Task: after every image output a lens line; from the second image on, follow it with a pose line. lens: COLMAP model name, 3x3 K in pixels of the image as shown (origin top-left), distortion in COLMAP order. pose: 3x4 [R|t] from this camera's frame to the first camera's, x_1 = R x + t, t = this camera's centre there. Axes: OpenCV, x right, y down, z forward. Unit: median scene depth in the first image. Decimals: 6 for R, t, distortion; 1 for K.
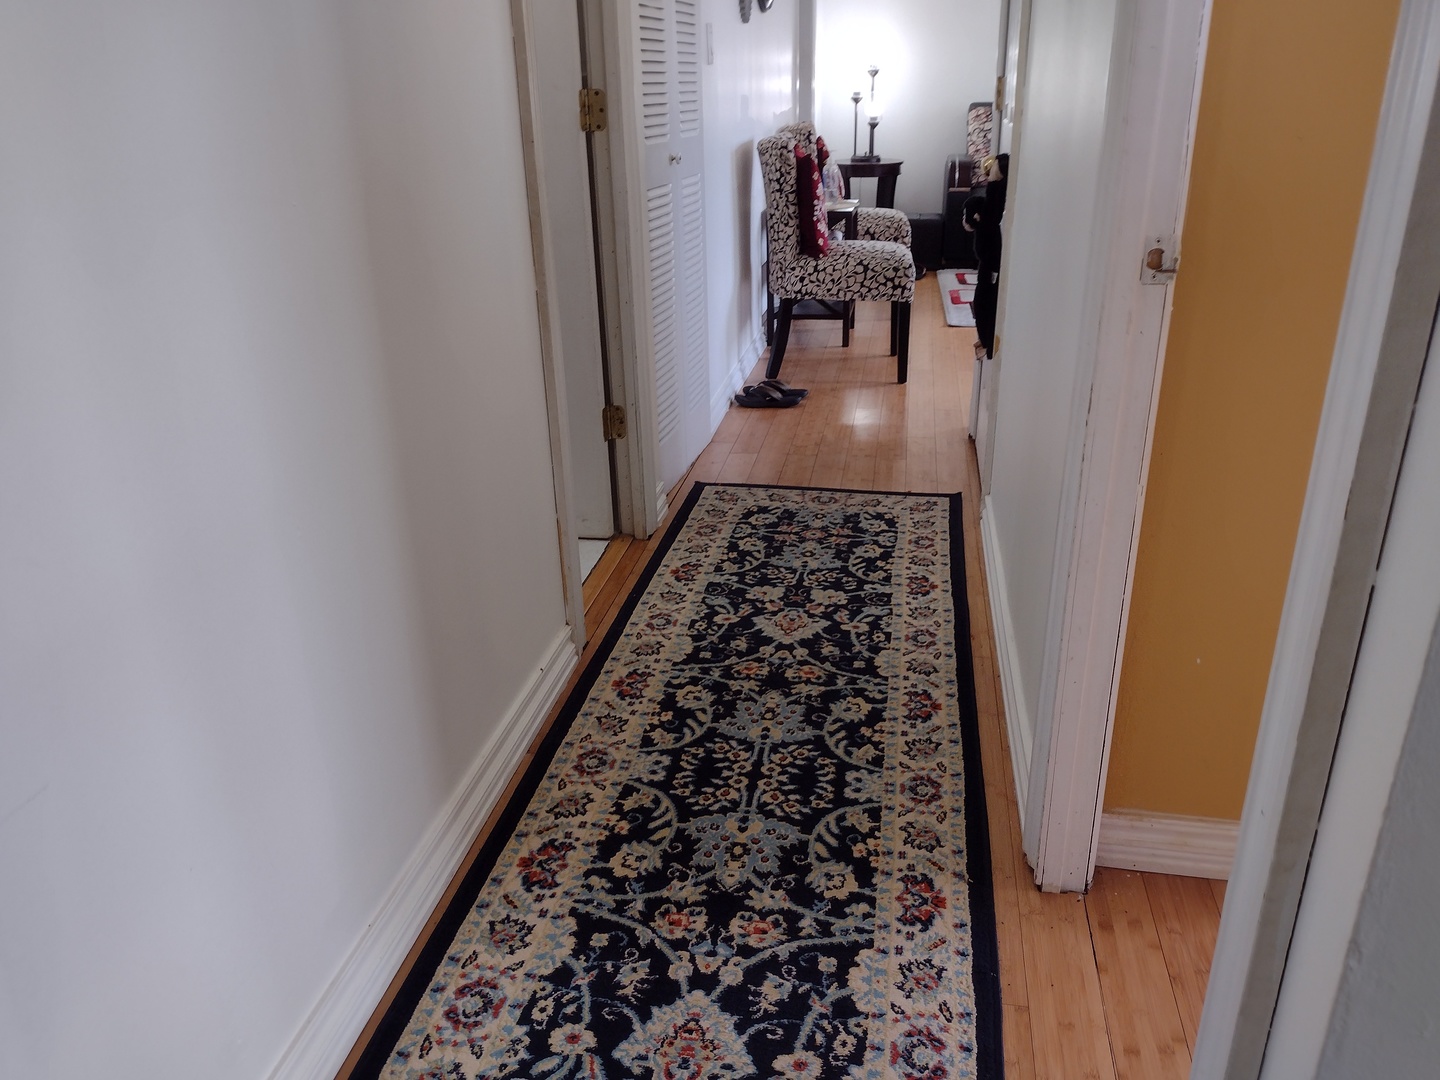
lens RADIAL K [[1099.8, 0, 704.7], [0, 1099.8, 538.8], [0, 0, 1]] dist [0.108279, -0.198787]
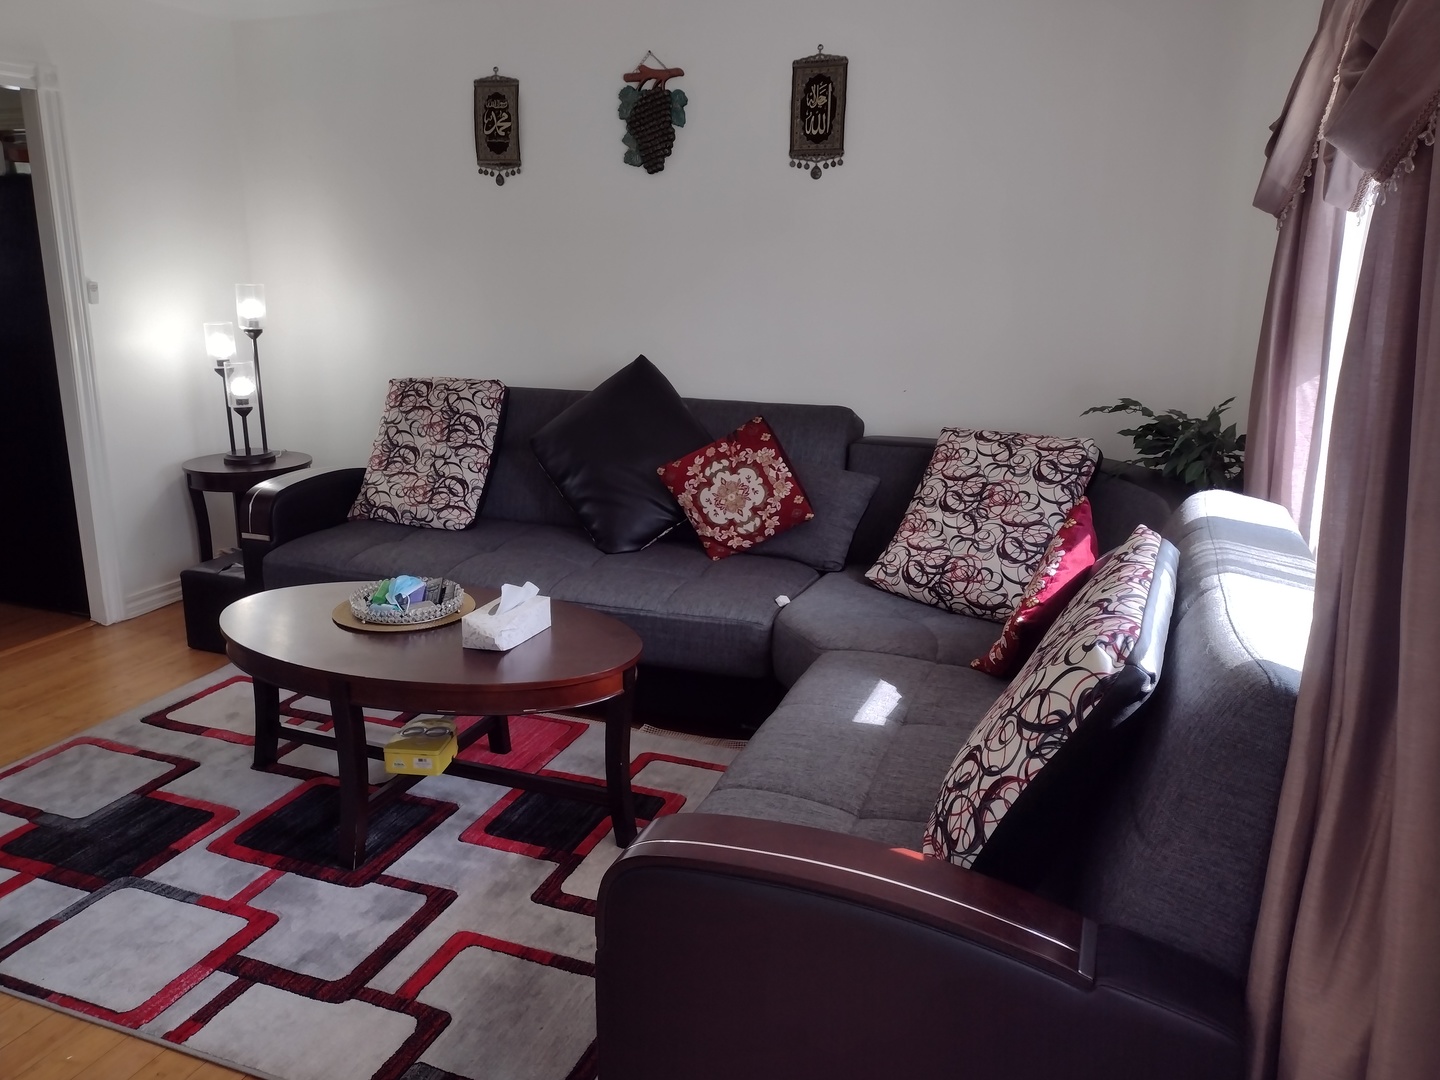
lens RADIAL K [[1100.9, 0, 711.7], [0, 1100.9, 546.0], [0, 0, 1]] dist [0.109569, -0.174504]
pose [[0.972484, 0.085069, -0.216884, 0.945513], [-0.113943, 0.985682, -0.124289, -0.420645], [0.203205, 0.145582, 0.968253, 0.764452]]
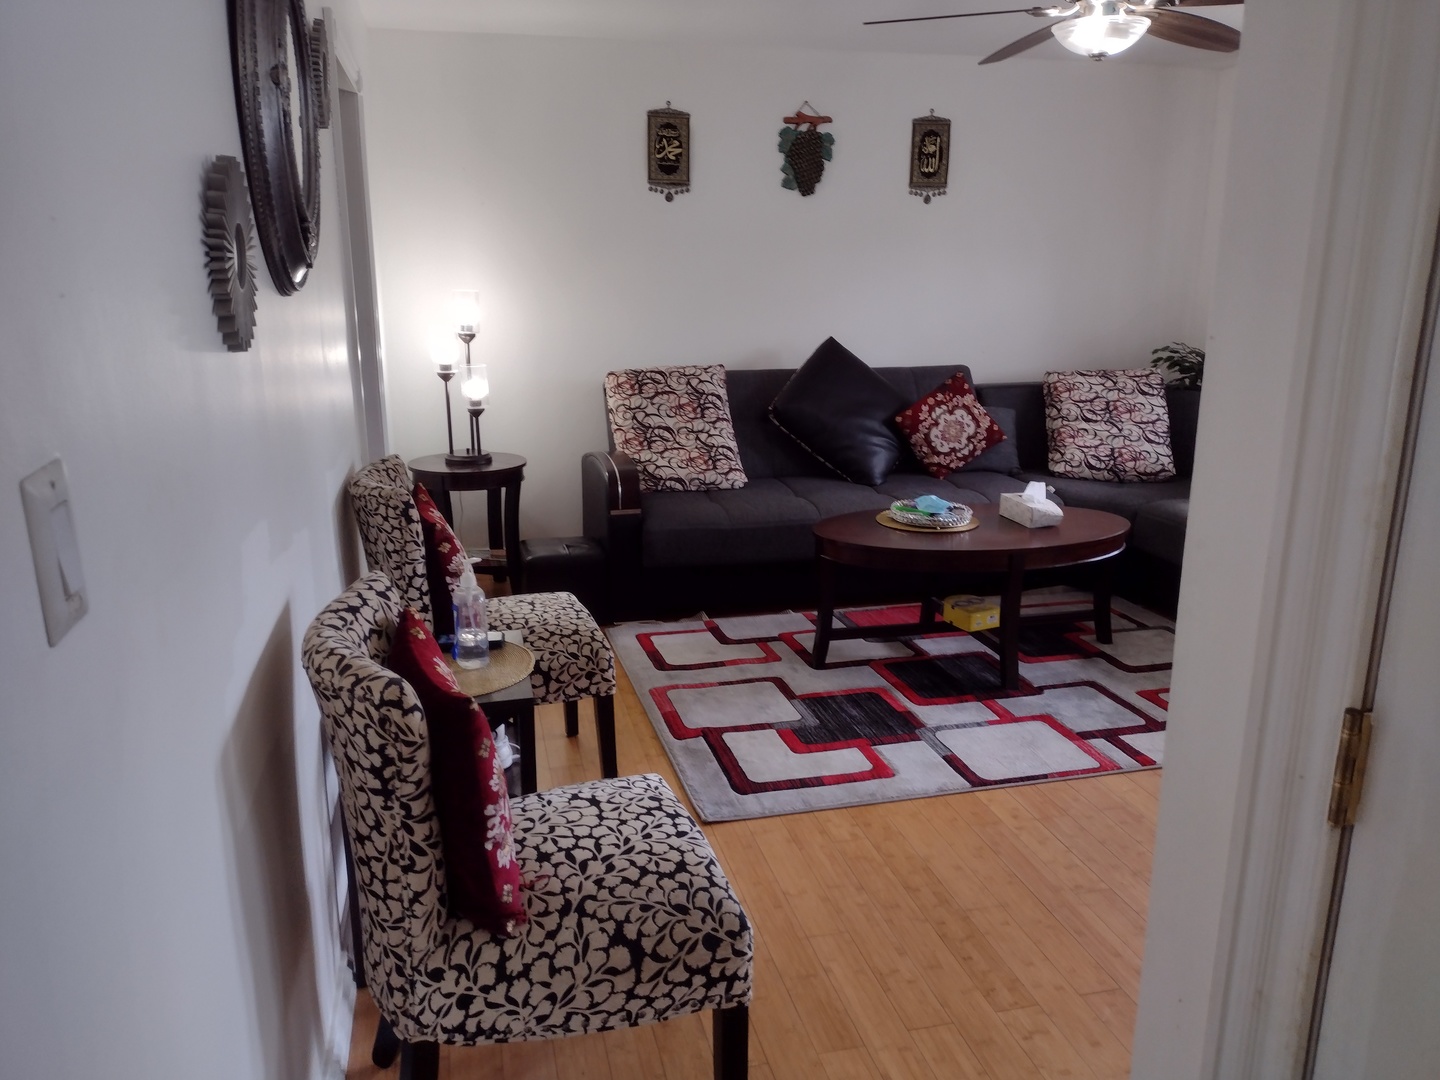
lens RADIAL K [[1100.9, 0, 711.7], [0, 1100.9, 546.0], [0, 0, 1]] dist [0.109569, -0.174504]
pose [[0.918539, -0.075762, 0.388003, 0.031641], [0.134531, 0.982791, -0.126581, -0.325723], [-0.371736, 0.168468, 0.912924, 0.613301]]
